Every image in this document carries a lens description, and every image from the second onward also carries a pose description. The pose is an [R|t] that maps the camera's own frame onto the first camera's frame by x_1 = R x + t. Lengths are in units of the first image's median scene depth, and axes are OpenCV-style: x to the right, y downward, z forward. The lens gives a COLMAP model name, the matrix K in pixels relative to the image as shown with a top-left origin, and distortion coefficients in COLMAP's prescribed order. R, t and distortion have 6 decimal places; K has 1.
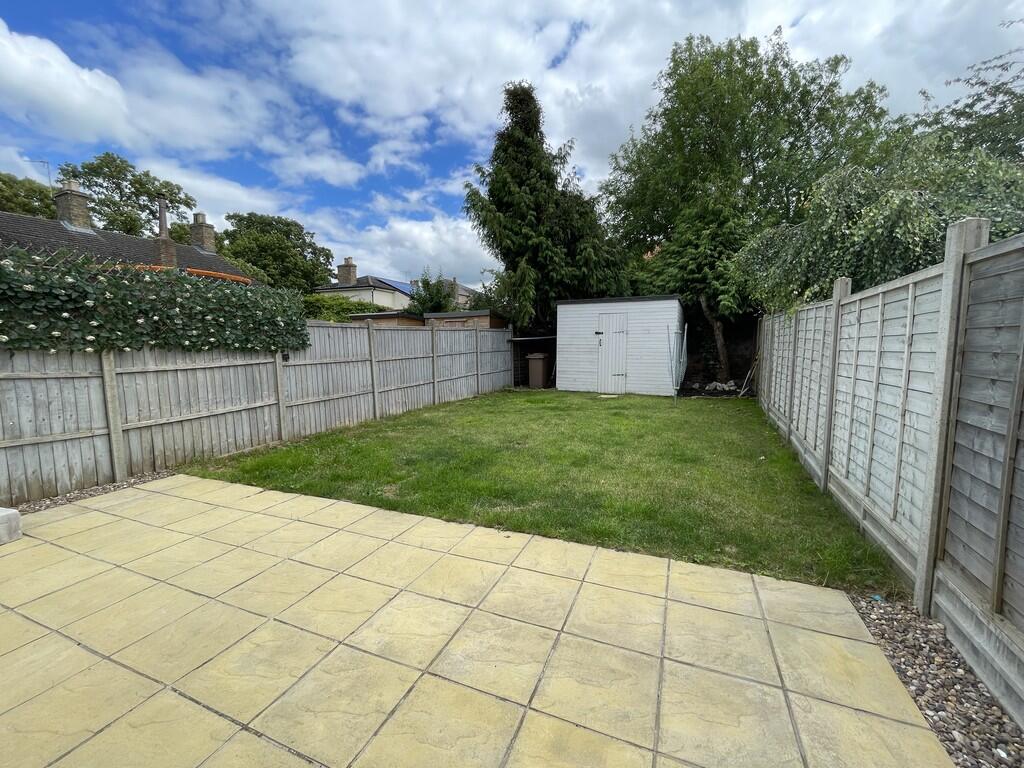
lens RADIAL K [[414.7, 0, 513.9], [0, 414.7, 386.3], [0, 0, 1]] dist [-0.000440, -0.001225]
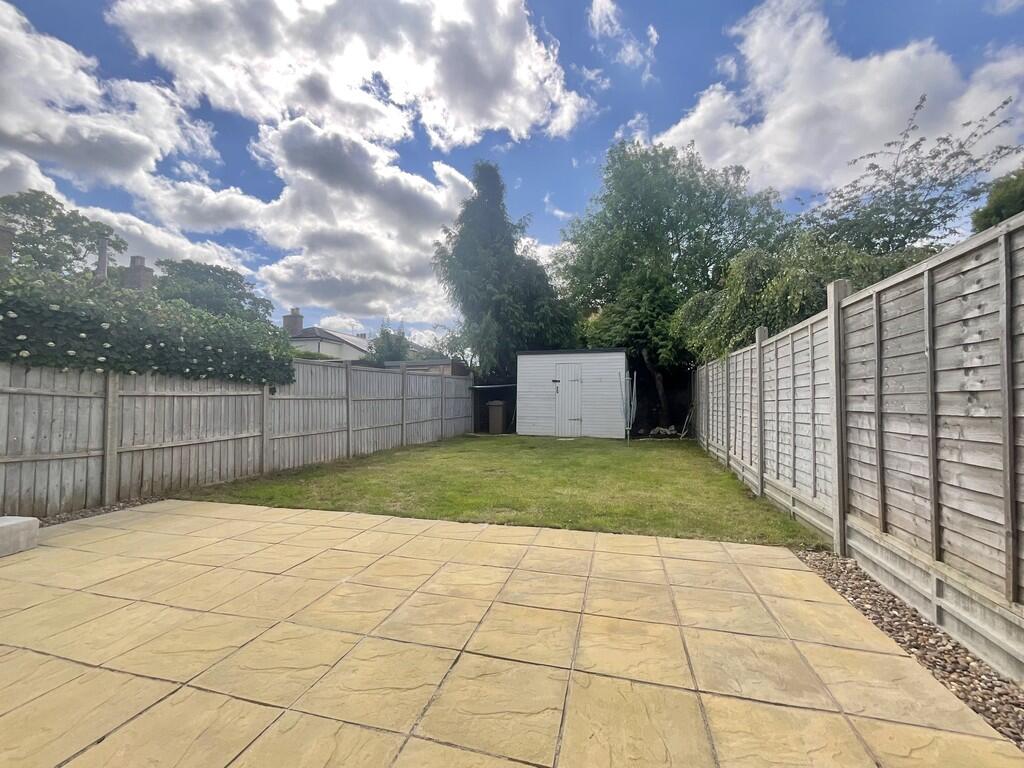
lens RADIAL K [[416.7, 0, 513.2], [0, 416.7, 388.0], [0, 0, 1]] dist [-0.000650, 0.000617]
pose [[0.990265, 0.015470, 0.138332, -0.121680], [0.003310, 0.990907, -0.134510, 0.077426], [-0.139155, 0.133658, 0.981209, -0.118296]]
